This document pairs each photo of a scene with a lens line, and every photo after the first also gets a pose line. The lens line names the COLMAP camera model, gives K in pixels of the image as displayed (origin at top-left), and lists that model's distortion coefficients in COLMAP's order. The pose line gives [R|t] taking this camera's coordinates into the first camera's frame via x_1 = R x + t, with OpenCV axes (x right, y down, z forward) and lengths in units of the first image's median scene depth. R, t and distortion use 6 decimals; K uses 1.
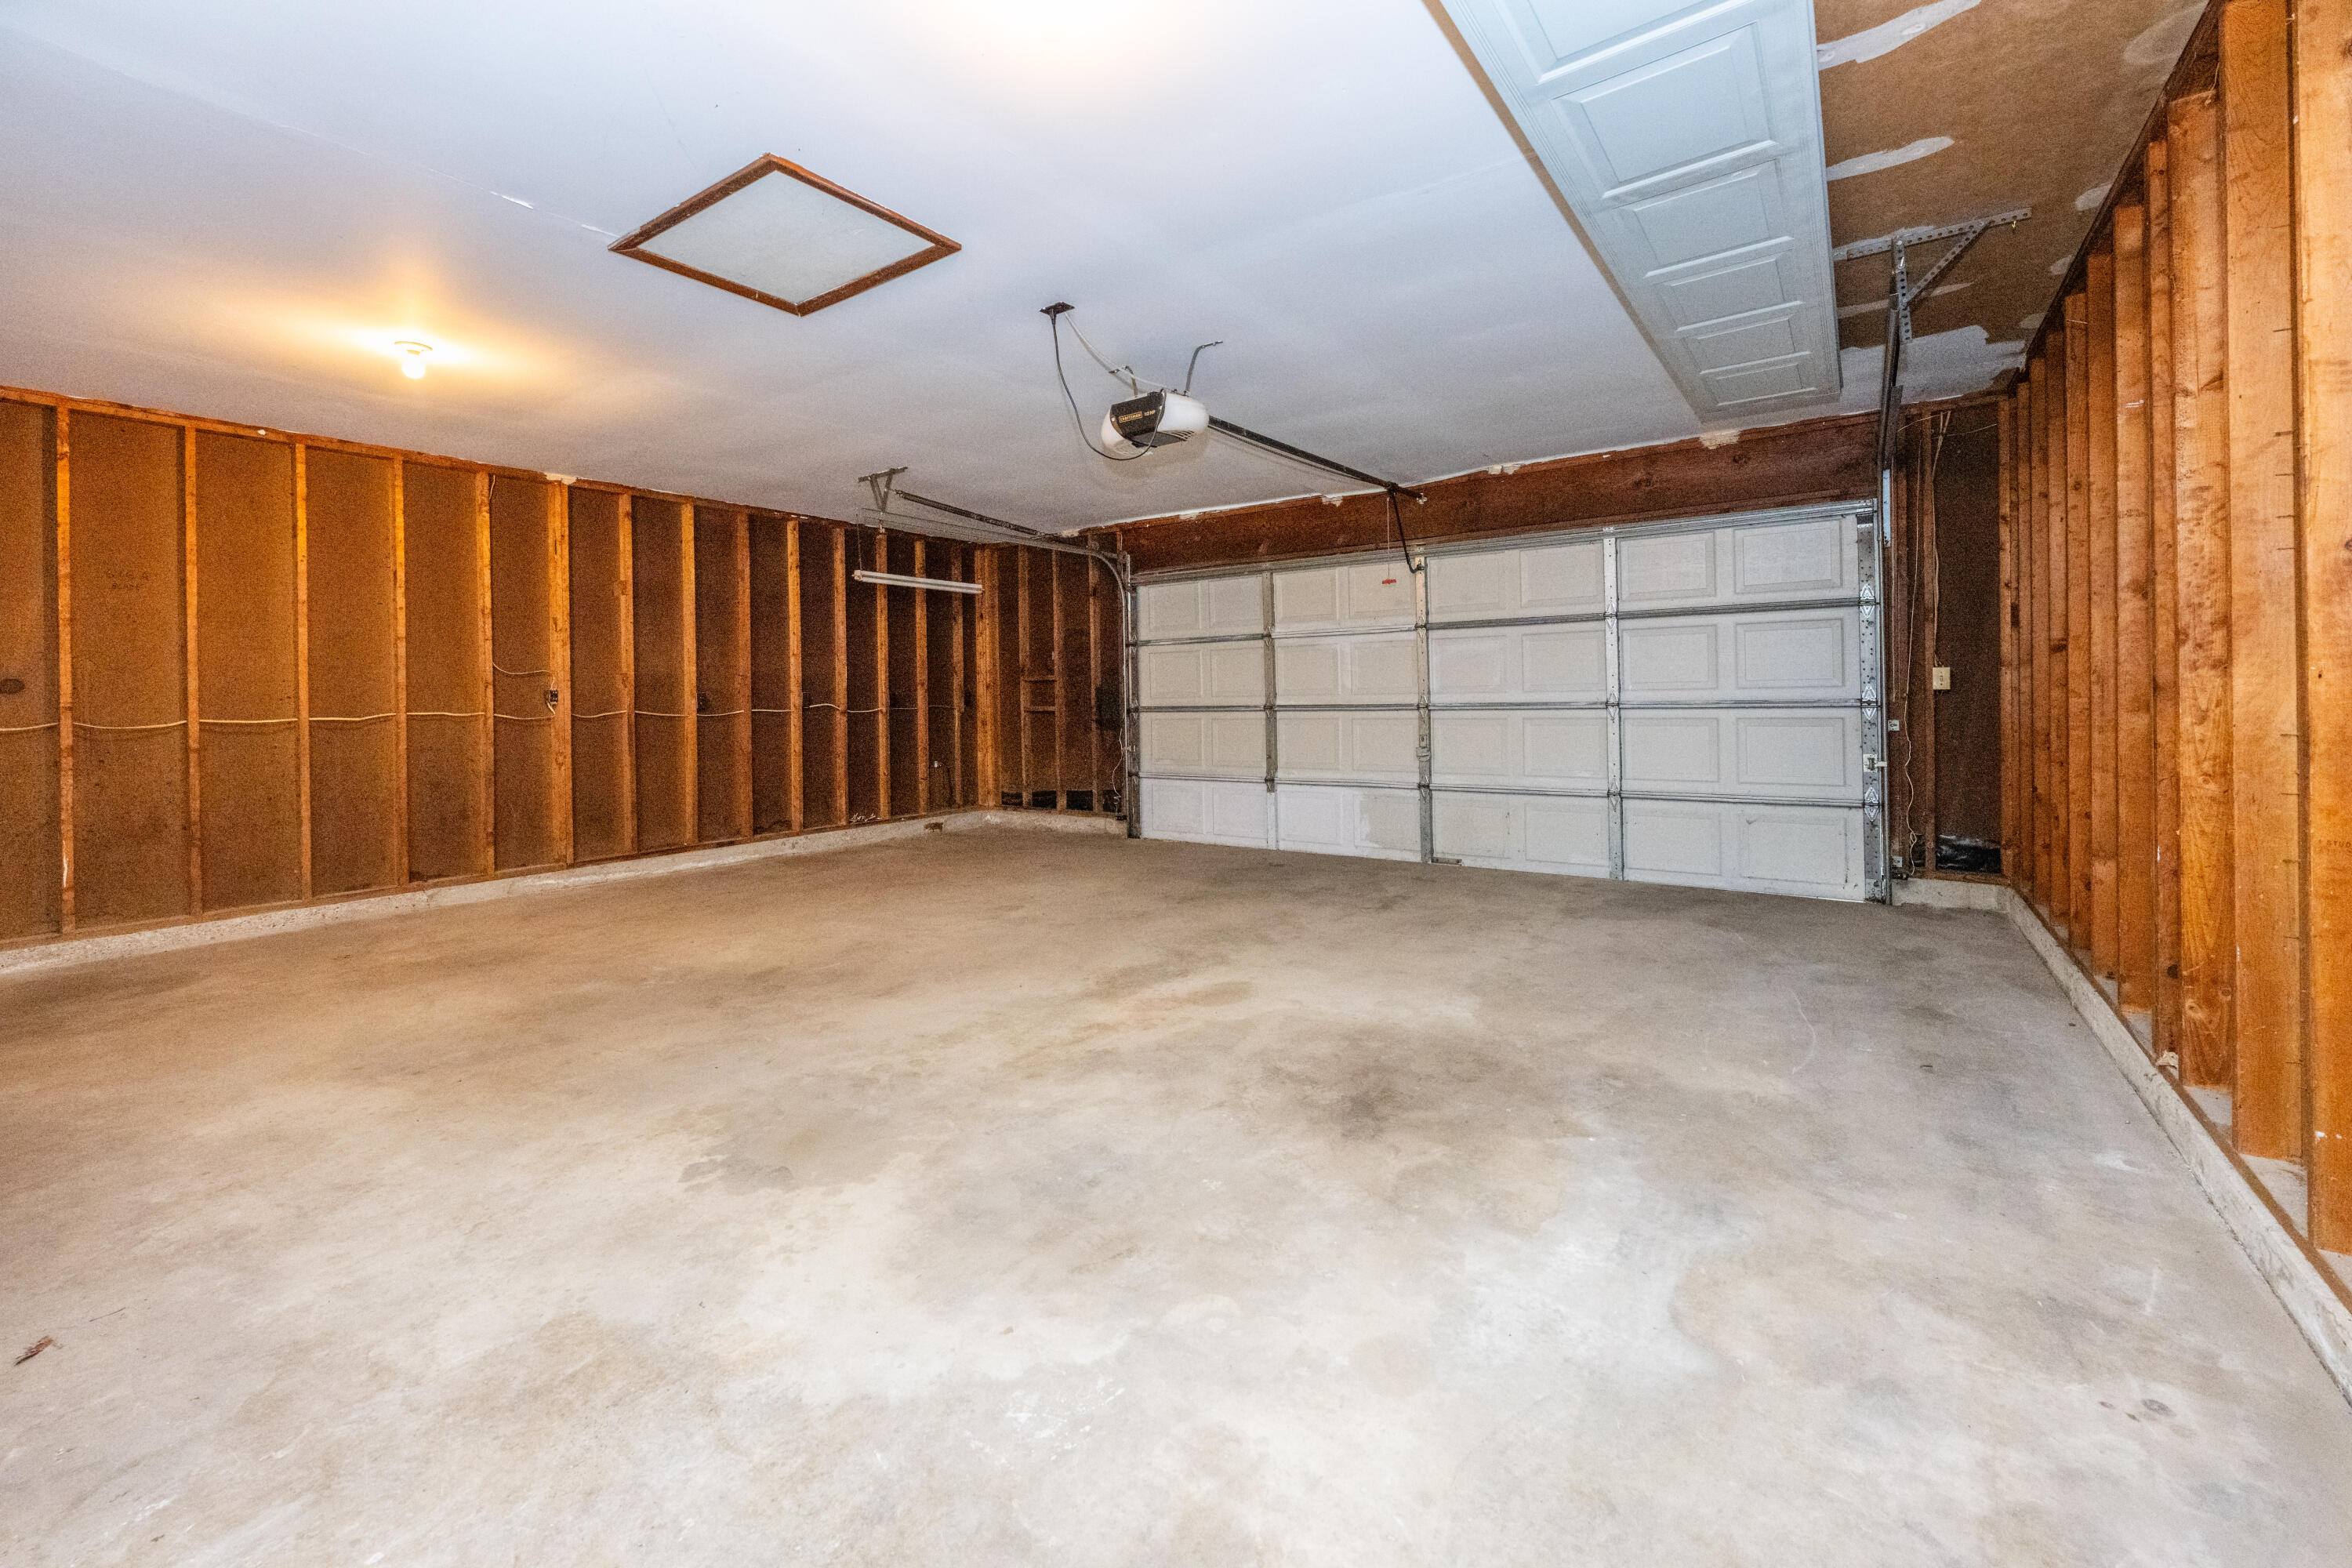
lens RADIAL K [[935.6, 0, 1167.9], [0, 935.6, 704.4], [0, 0, 1]] dist [-0.001791, -0.000096]
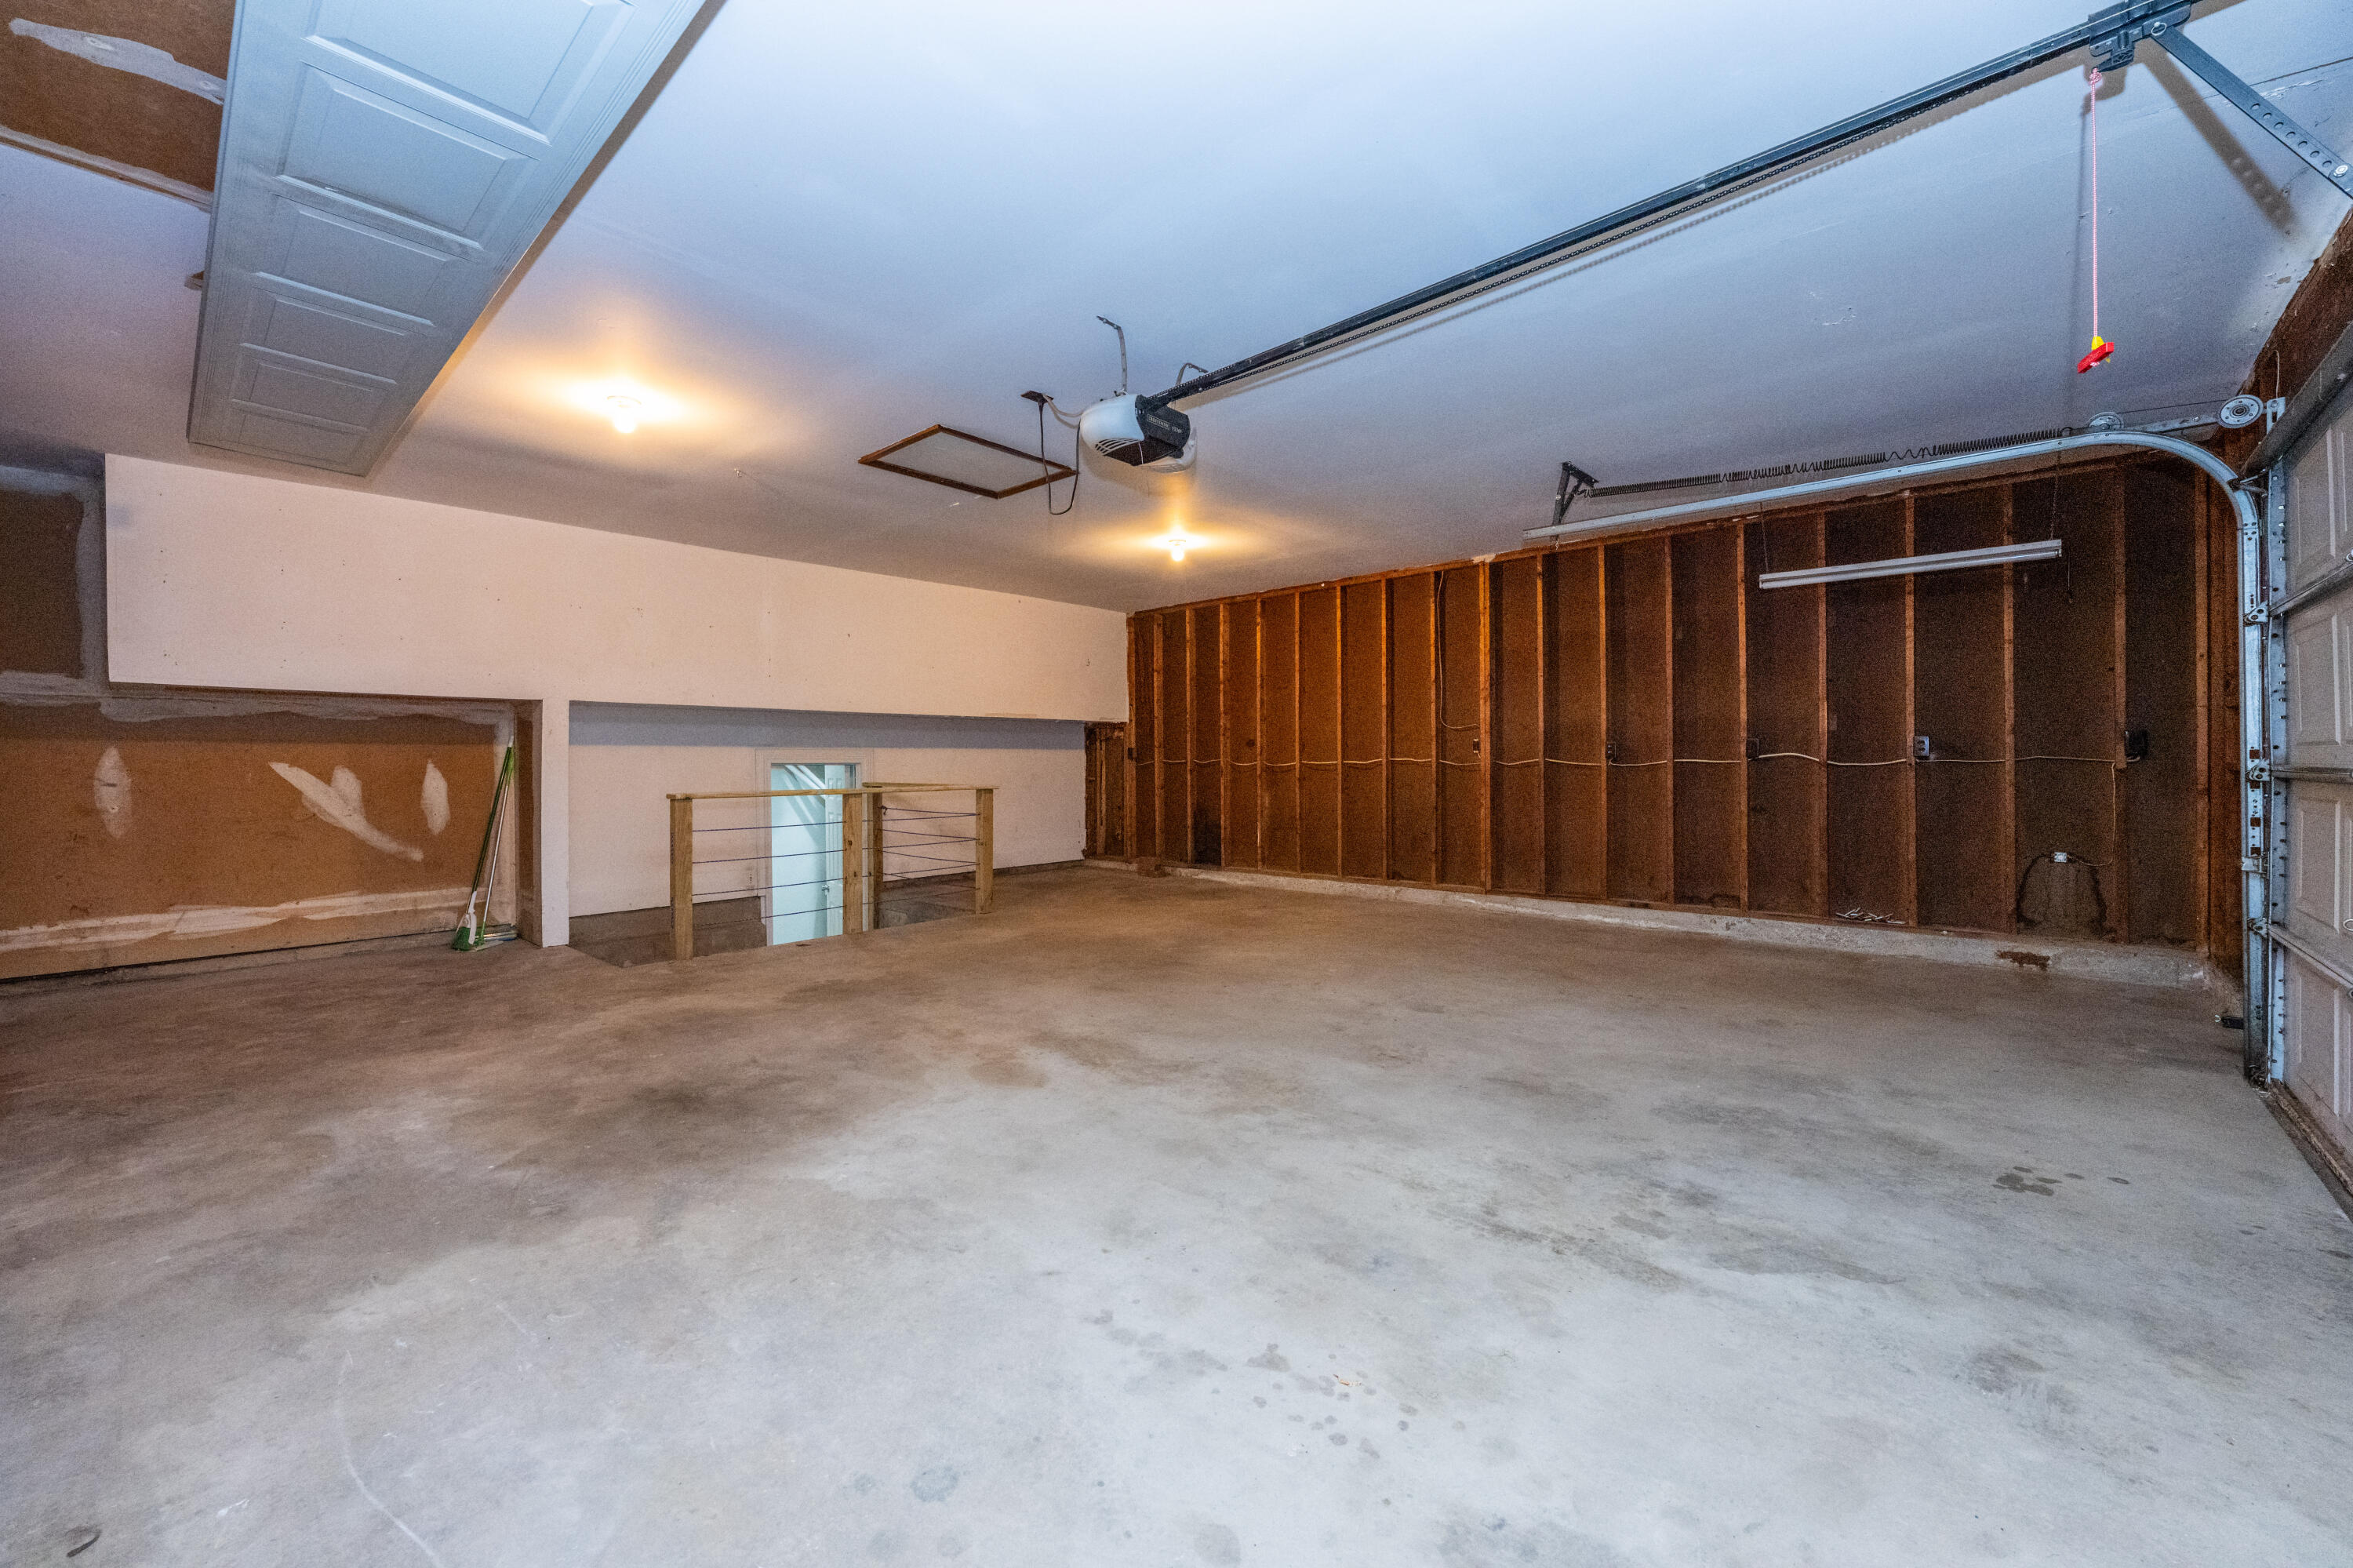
lens RADIAL K [[936.0, 0, 1173.3], [0, 936.0, 767.2], [0, 0, 1]] dist [-0.001791, -0.000096]
pose [[-0.095183, 0.020038, -0.995258, 0.683613], [0.003350, 0.999798, 0.019809, -0.008725], [0.995454, -0.001449, -0.095231, 0.892807]]
